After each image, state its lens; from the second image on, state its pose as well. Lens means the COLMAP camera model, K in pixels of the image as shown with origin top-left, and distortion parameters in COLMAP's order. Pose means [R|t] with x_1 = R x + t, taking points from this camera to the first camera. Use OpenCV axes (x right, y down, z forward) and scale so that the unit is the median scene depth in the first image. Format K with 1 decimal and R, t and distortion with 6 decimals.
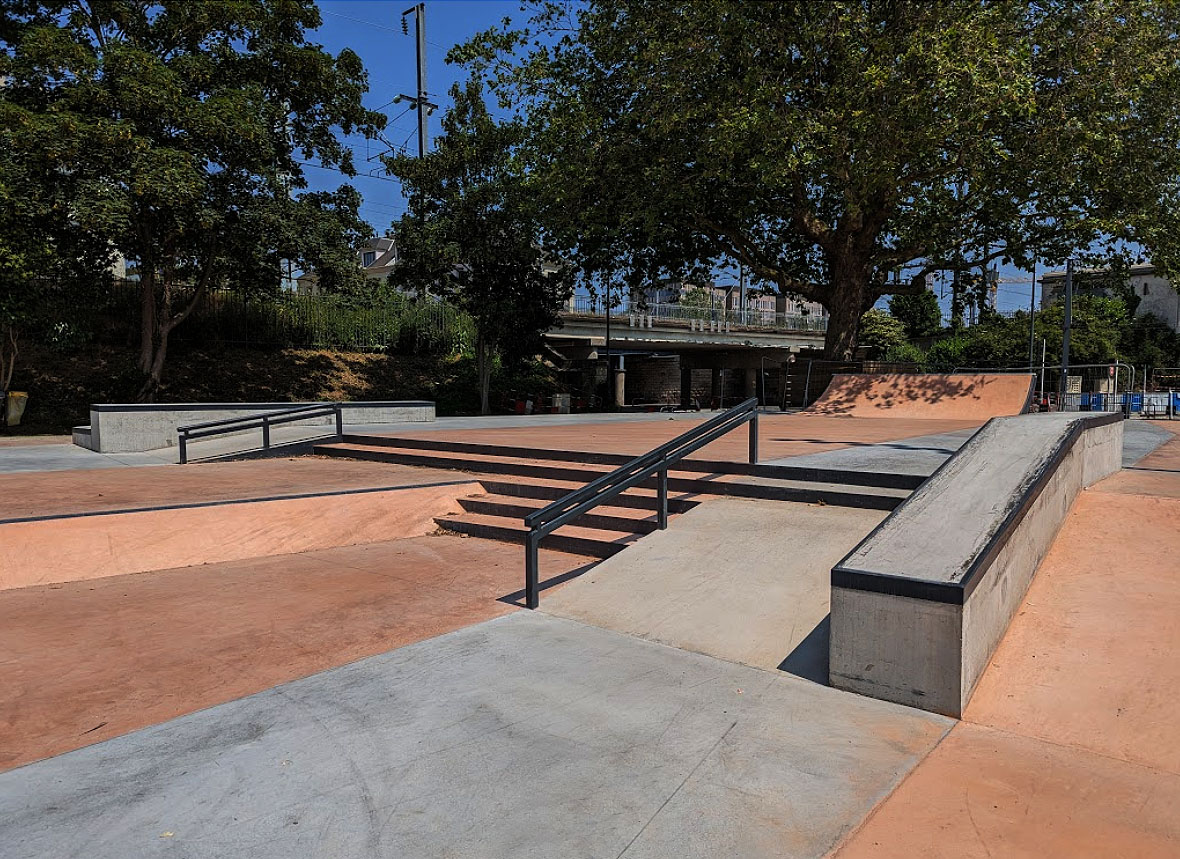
lens RADIAL K [[784.6, 0, 591.7], [0, 784.6, 460.3], [0, 0, 1]] dist [0.002469, -0.002038]
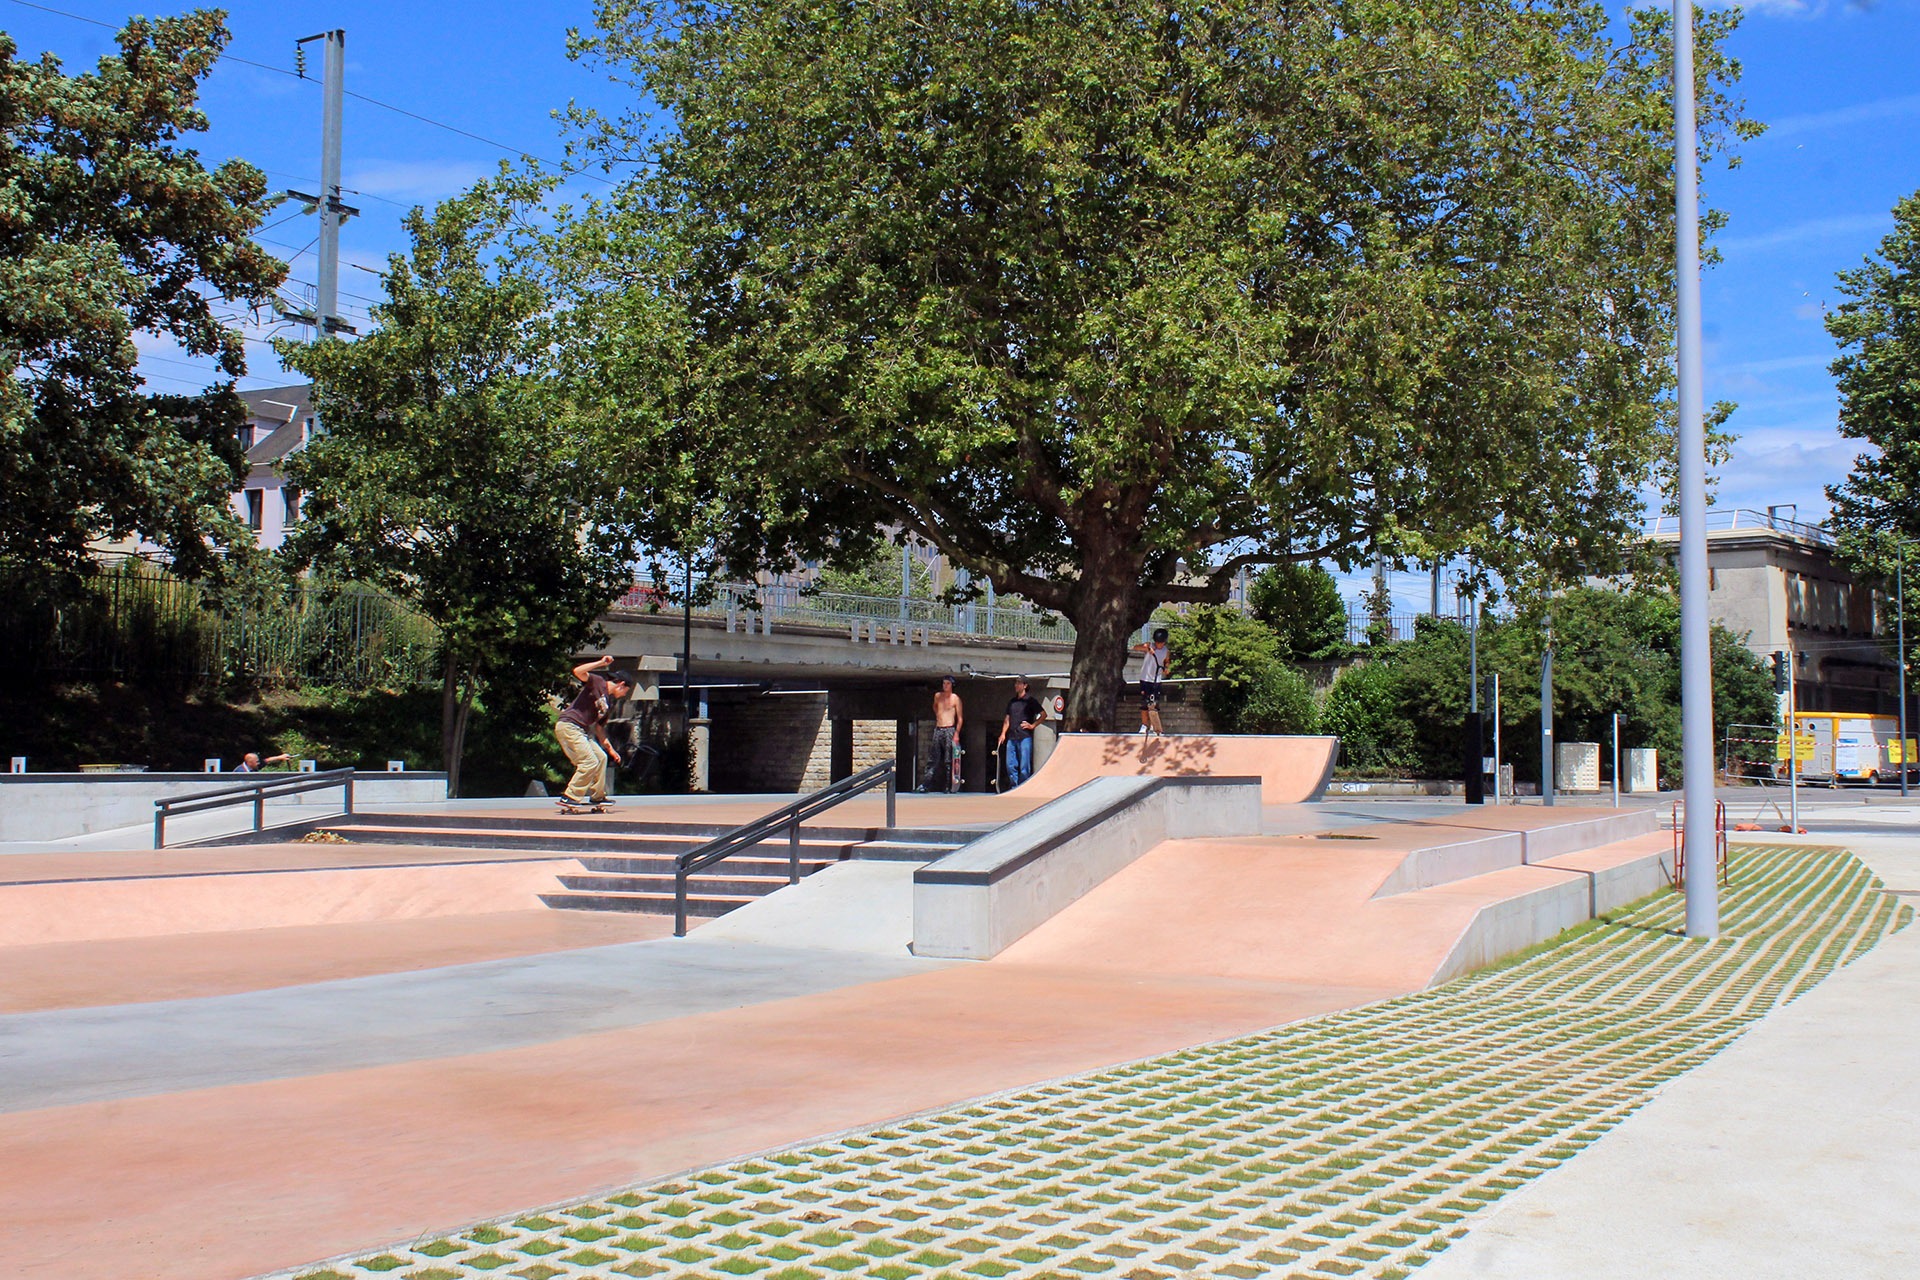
lens RADIAL K [[1713.1, 0, 960.0], [0, 1713.1, 640.0], [0, 0, 1]] dist [0.005214, -0.008520]
pose [[0.982508, 0.015990, 0.185532, -0.014890], [0.014130, 0.987033, -0.159895, 0.016564], [-0.185683, 0.159720, 0.969542, -0.157954]]
